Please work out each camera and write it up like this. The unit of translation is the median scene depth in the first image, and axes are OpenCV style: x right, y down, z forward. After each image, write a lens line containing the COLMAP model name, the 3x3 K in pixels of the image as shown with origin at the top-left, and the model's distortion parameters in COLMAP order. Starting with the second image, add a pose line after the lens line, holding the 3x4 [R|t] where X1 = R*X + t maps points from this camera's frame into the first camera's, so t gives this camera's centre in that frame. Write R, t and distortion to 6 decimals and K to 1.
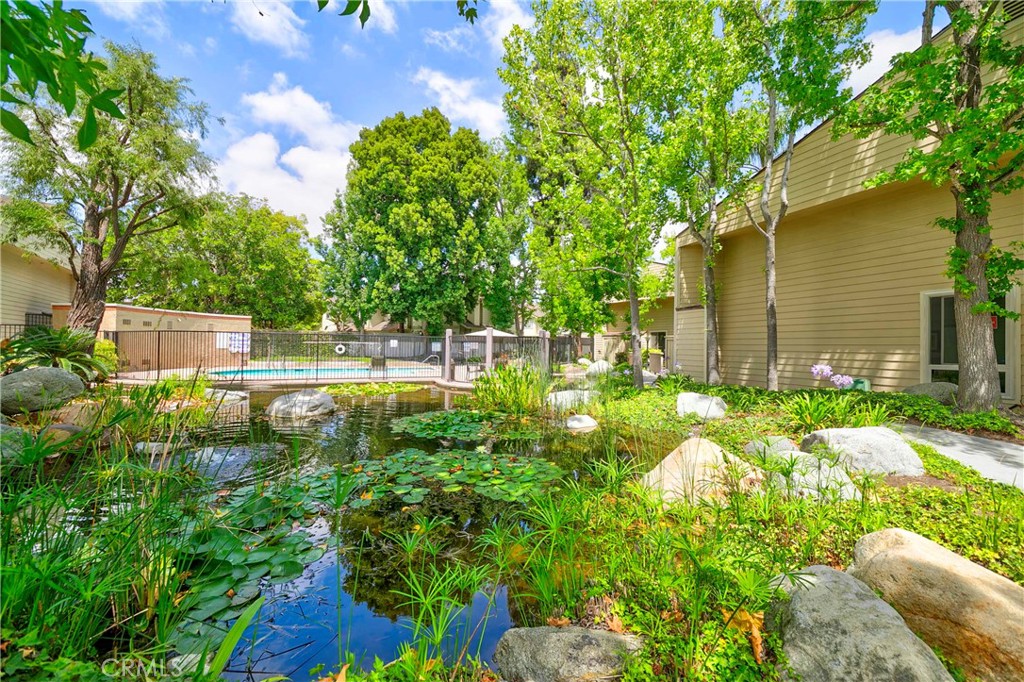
lens RADIAL K [[372.2, 0, 512.0], [0, 372.2, 341.0], [0, 0, 1]] dist [0.000164, 0.000007]
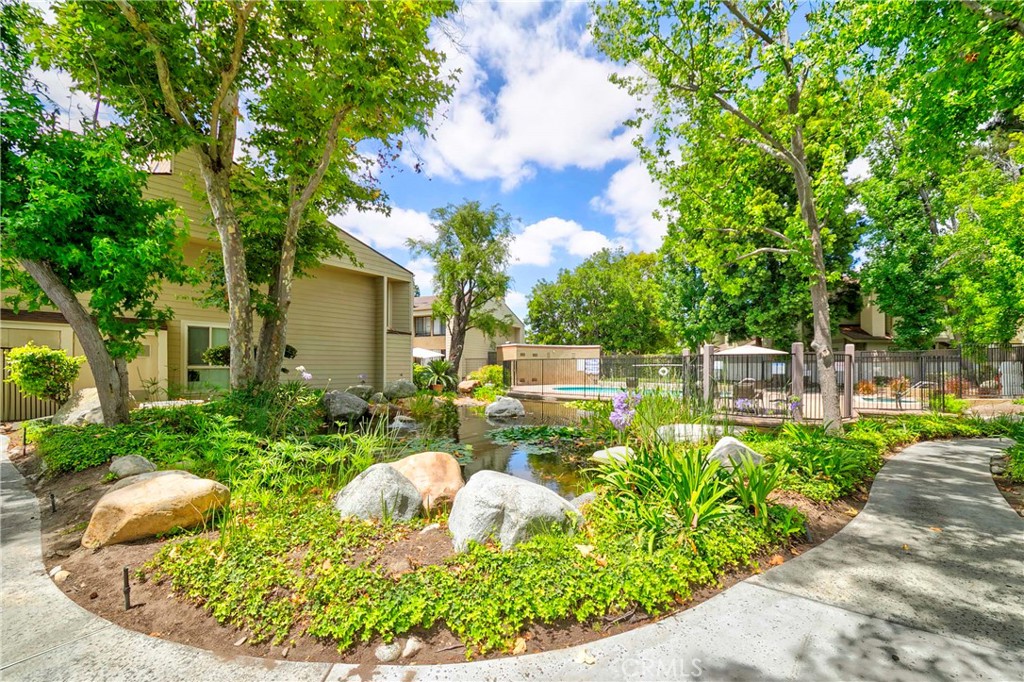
lens RADIAL K [[380.9, 0, 512.7], [0, 380.9, 348.6], [0, 0, 1]] dist [-0.016878, -0.000135]
pose [[0.472527, -0.057125, -0.879463, 0.321835], [0.019560, 0.998331, -0.054336, 0.009358], [0.881099, 0.008473, 0.472856, 0.136212]]
